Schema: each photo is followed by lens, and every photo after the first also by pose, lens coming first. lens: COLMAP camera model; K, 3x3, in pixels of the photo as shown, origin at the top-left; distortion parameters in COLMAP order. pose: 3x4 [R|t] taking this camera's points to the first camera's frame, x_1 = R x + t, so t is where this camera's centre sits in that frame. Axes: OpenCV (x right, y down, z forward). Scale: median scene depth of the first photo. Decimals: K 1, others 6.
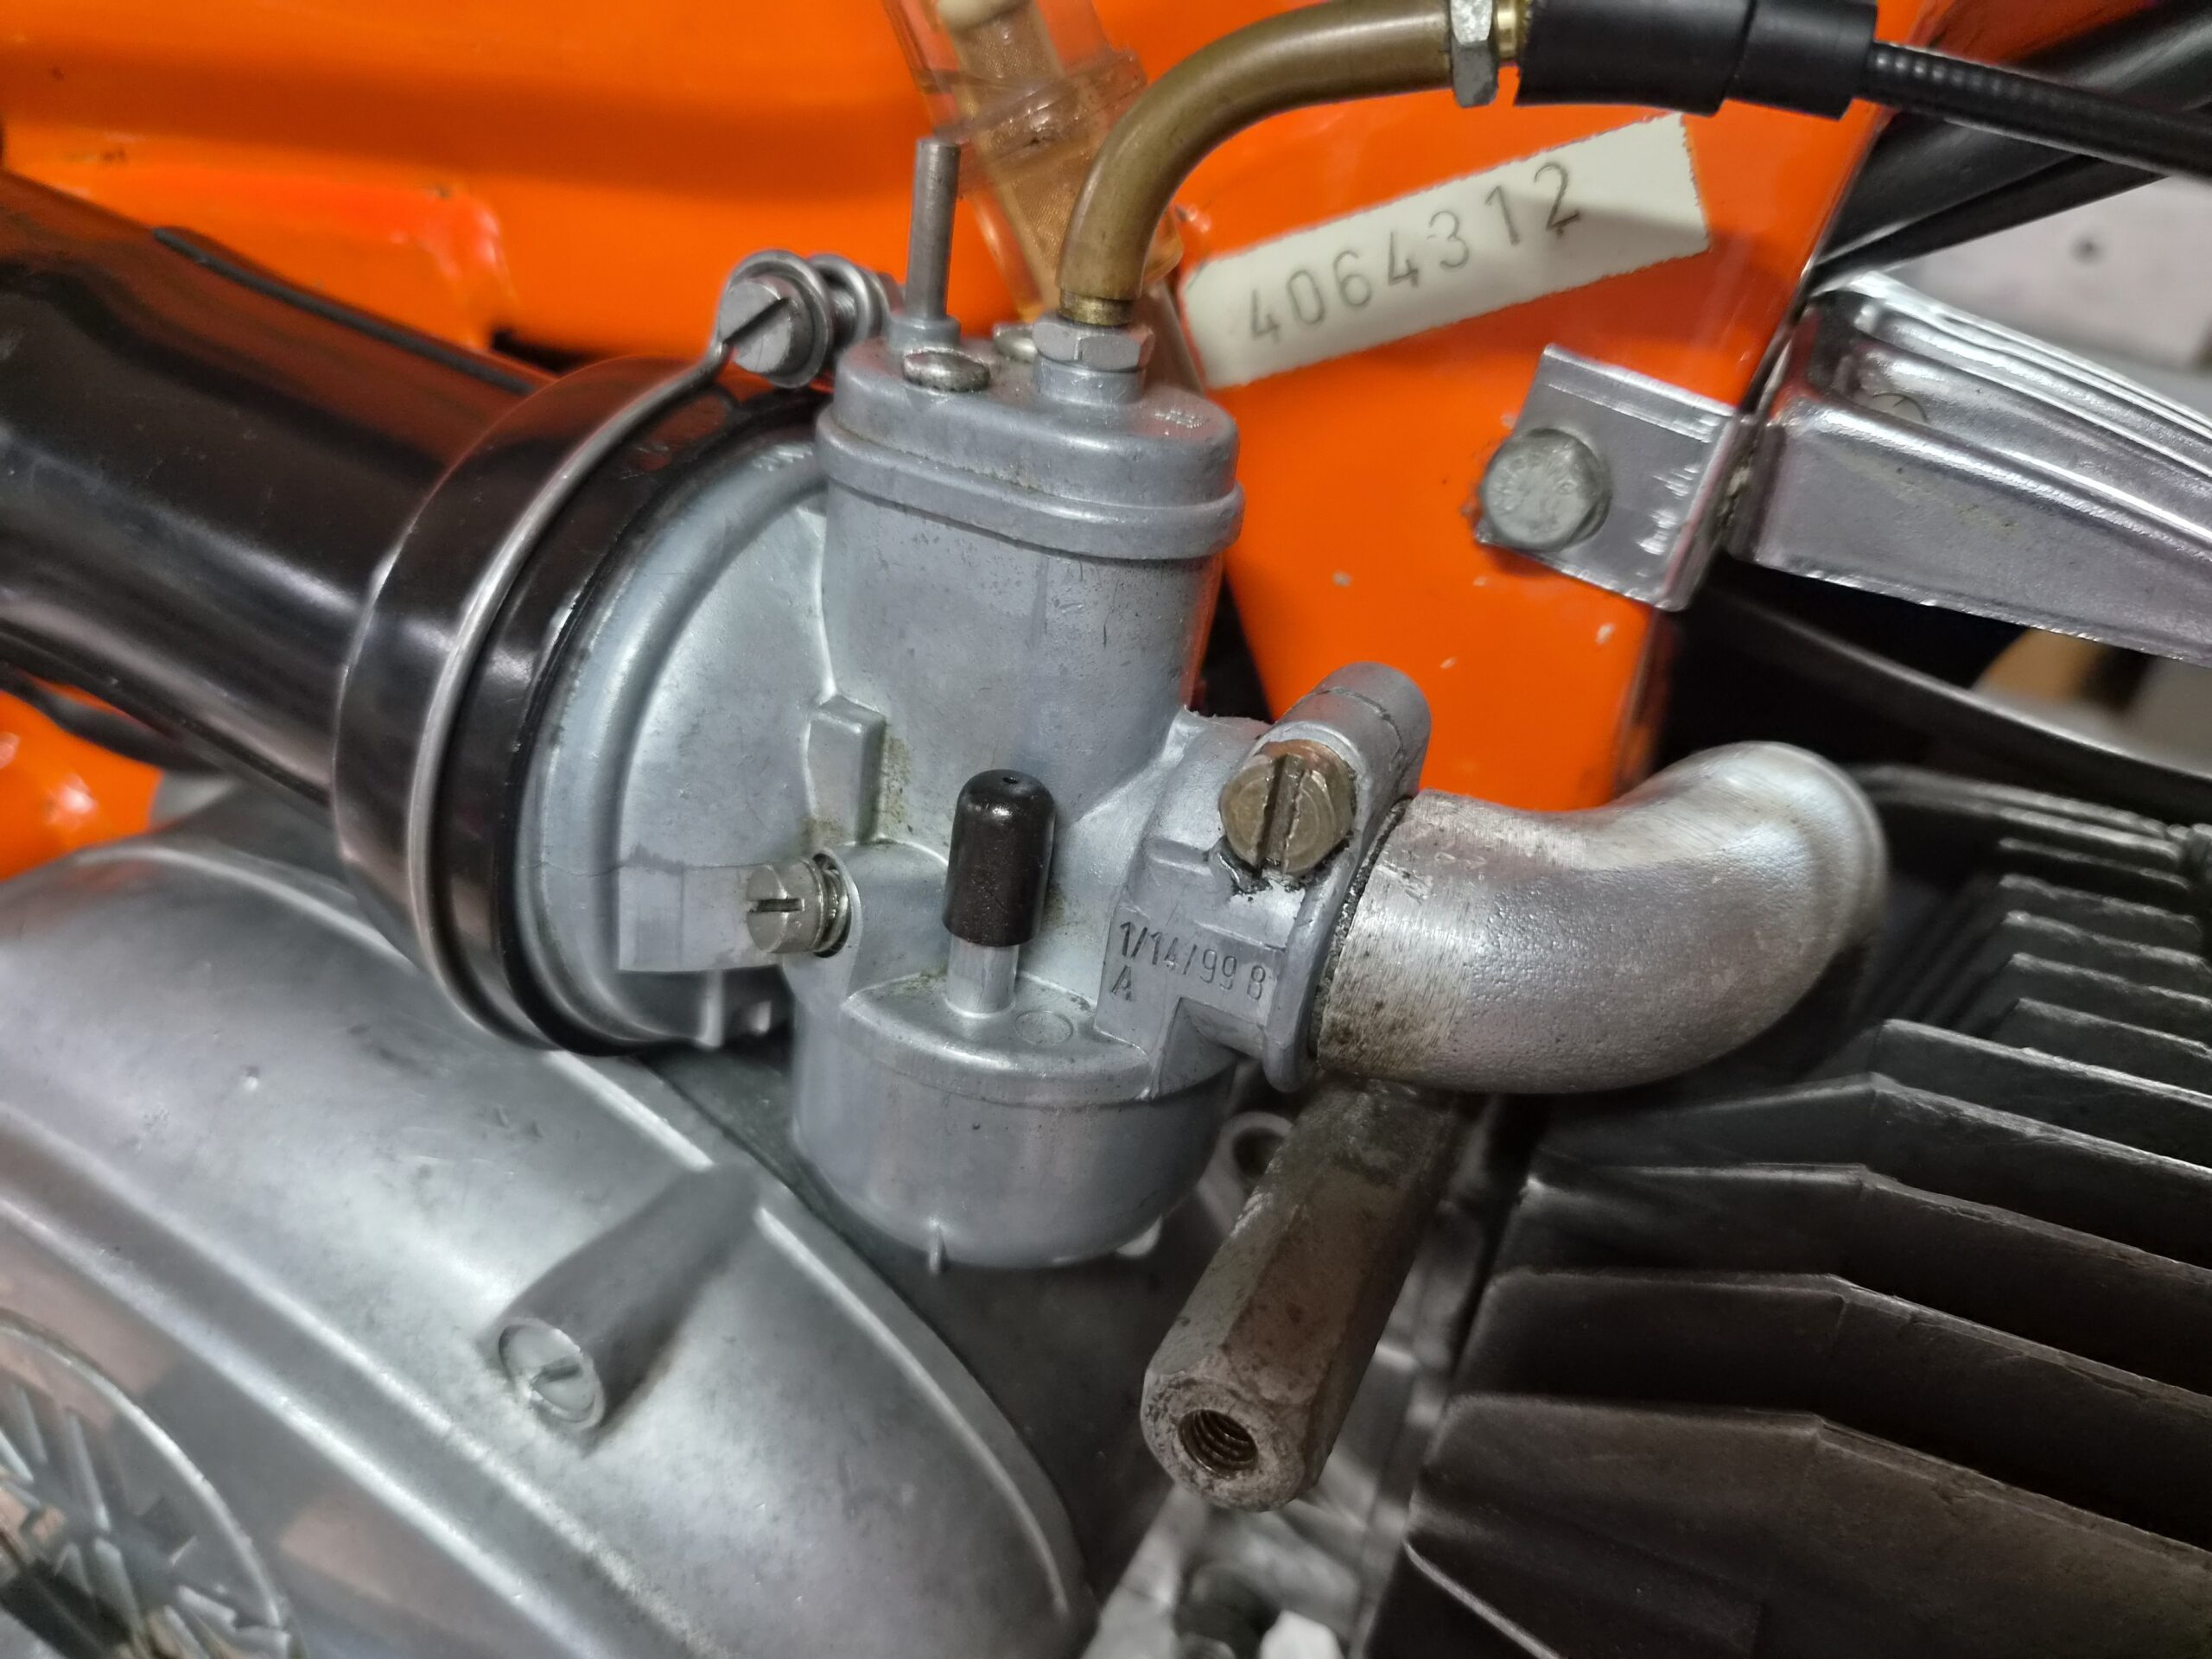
lens RADIAL K [[1538.3, 0, 1106.0], [0, 1538.3, 829.5], [0, 0, 1]] dist [-0.007523, -0.001436]
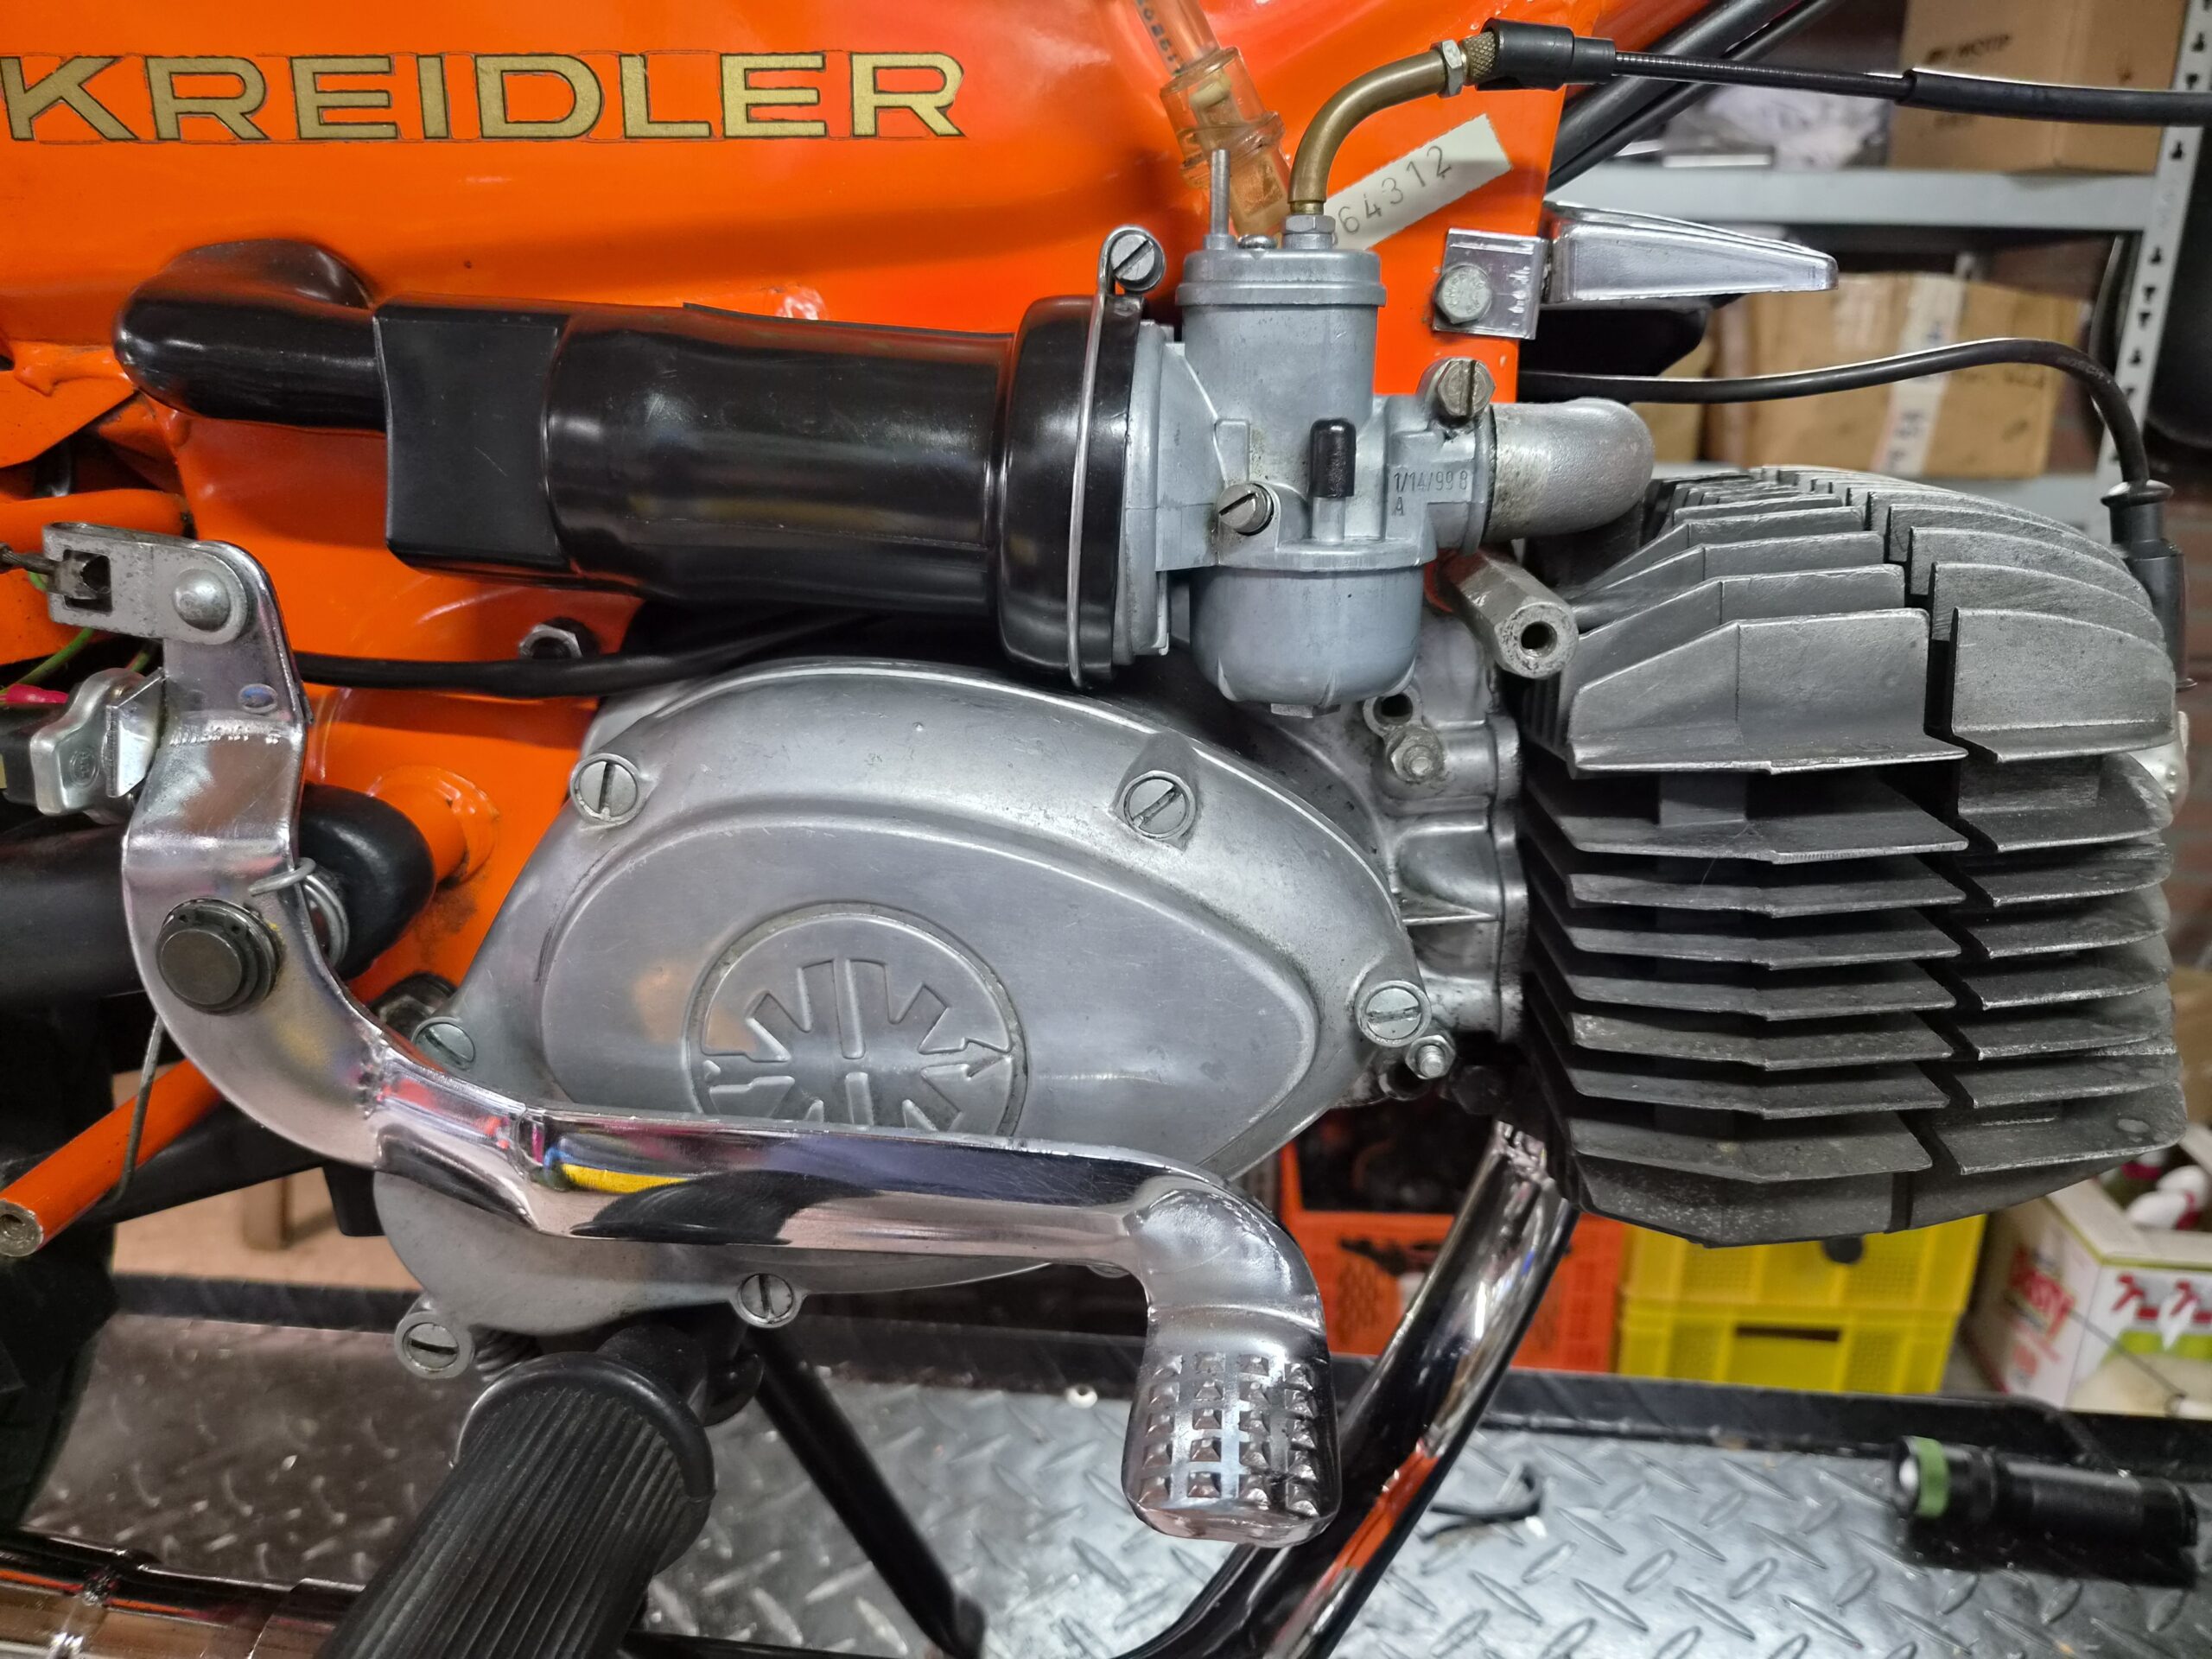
lens RADIAL K [[1498.3, 0, 1099.0], [0, 1498.3, 824.2], [0, 0, 1]] dist [0.026240, -0.033664]
pose [[0.919786, -0.243505, 0.307733, -1.072595], [0.294561, 0.946552, -0.131423, 0.640989], [-0.259283, 0.211527, 0.942353, -0.720292]]
